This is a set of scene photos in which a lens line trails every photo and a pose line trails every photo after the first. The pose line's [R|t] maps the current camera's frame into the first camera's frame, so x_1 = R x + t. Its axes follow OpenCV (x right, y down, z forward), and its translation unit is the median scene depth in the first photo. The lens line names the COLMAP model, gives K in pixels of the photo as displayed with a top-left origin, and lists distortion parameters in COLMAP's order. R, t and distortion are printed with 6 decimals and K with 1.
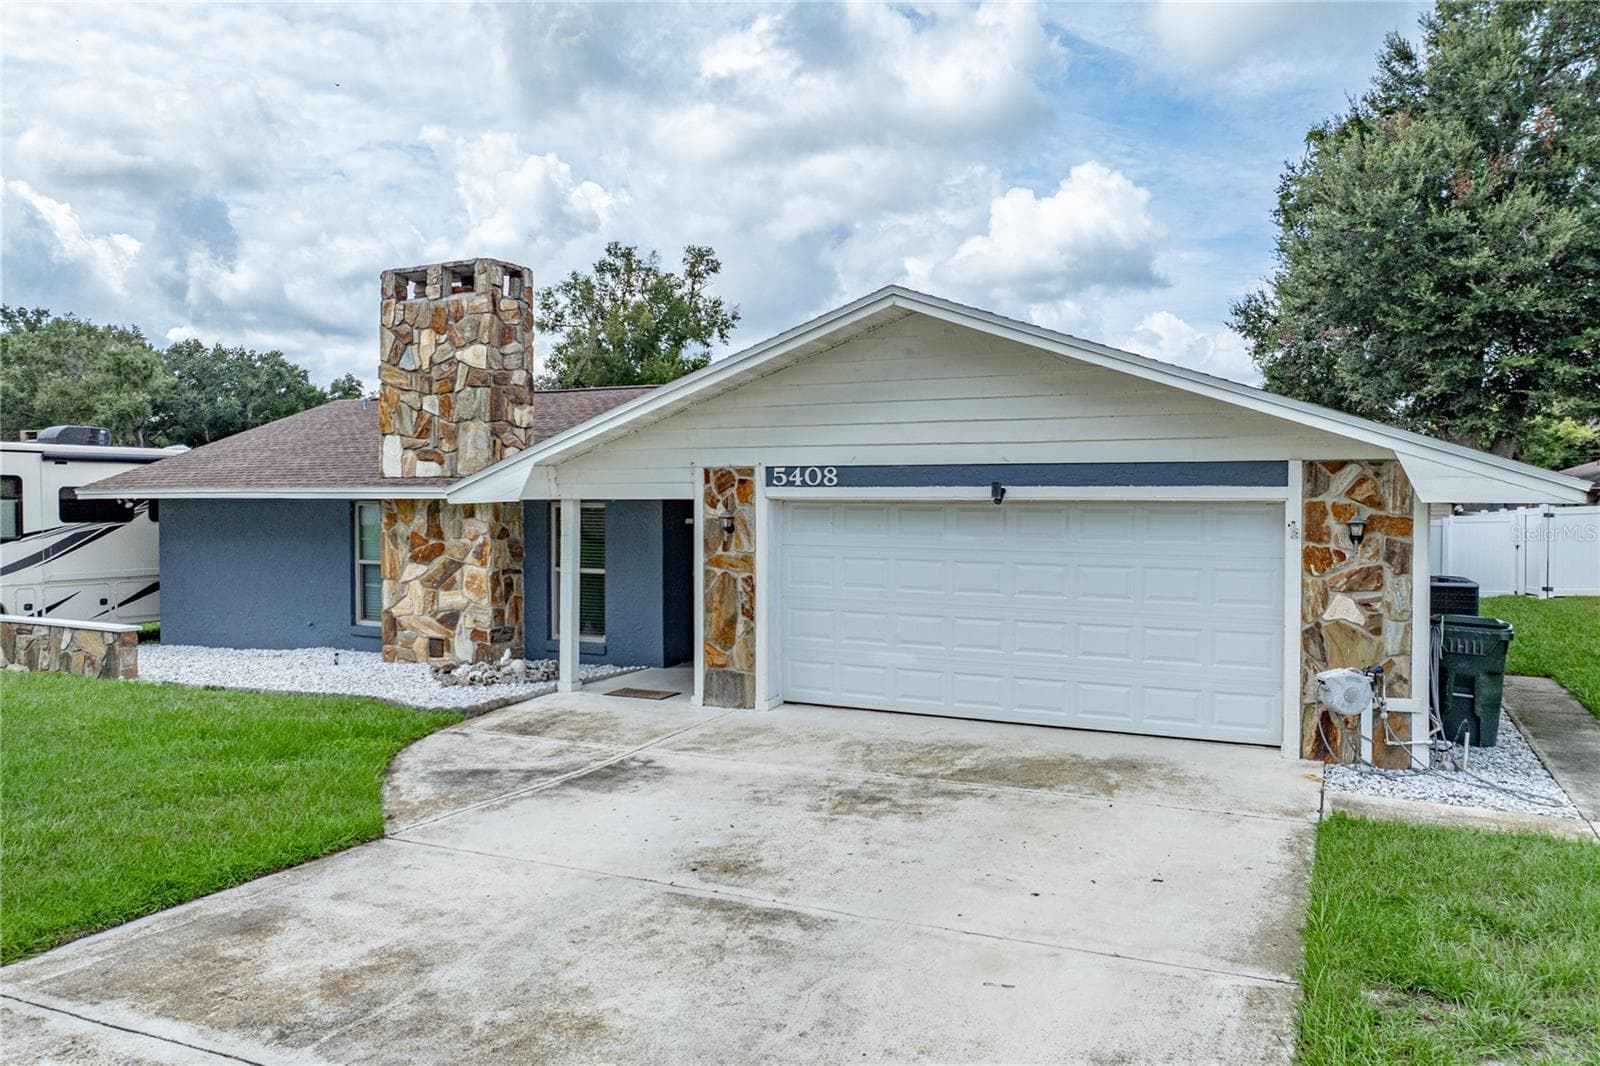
lens RADIAL K [[1139.4, 0, 799.9], [0, 1139.4, 504.2], [0, 0, 1]] dist [-0.029918, 0.015482]
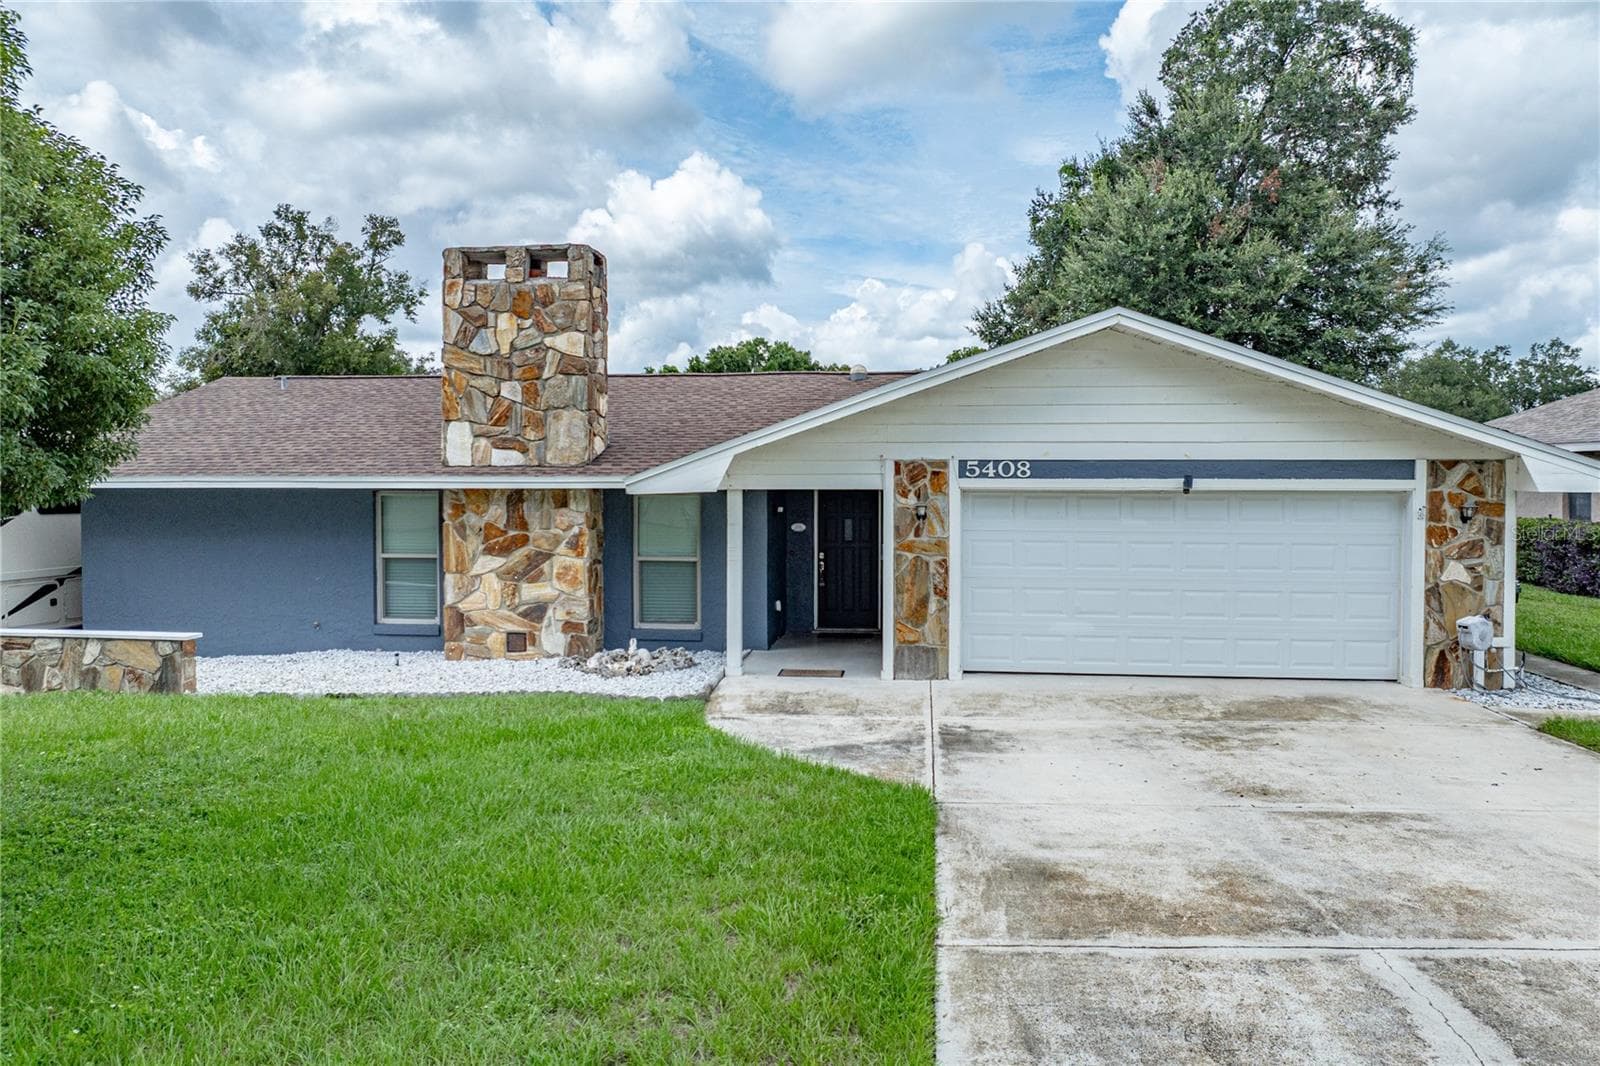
lens RADIAL K [[1137.2, 0, 801.2], [0, 1137.2, 495.5], [0, 0, 1]] dist [-0.021834, 0.000405]
pose [[0.941769, -0.003768, 0.336238, -0.426522], [0.001937, 0.999981, 0.005780, -0.004012], [-0.336254, -0.004792, 0.941759, 0.007497]]
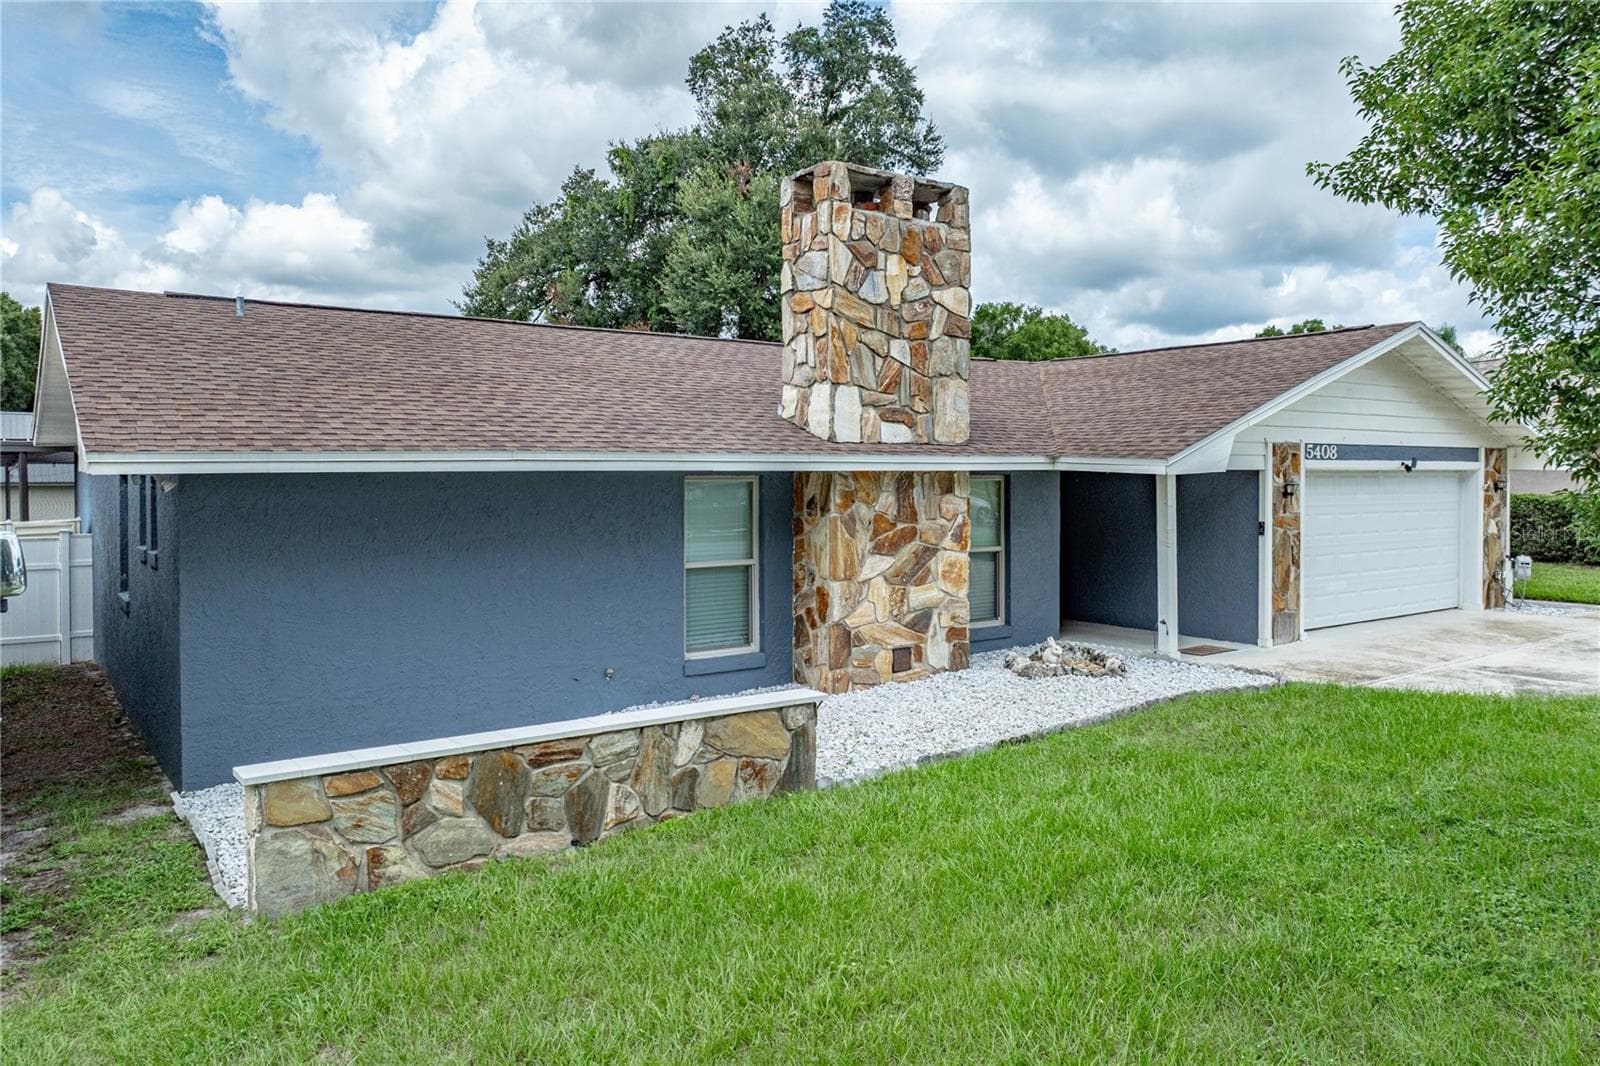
lens RADIAL K [[1143.8, 0, 803.2], [0, 1143.8, 477.9], [0, 0, 1]] dist [-0.035492, 0.028702]
pose [[0.467571, -0.006367, 0.883933, -1.079225], [0.009224, 0.999955, 0.002323, -0.002613], [-0.883908, 0.007068, 0.467608, 0.704573]]
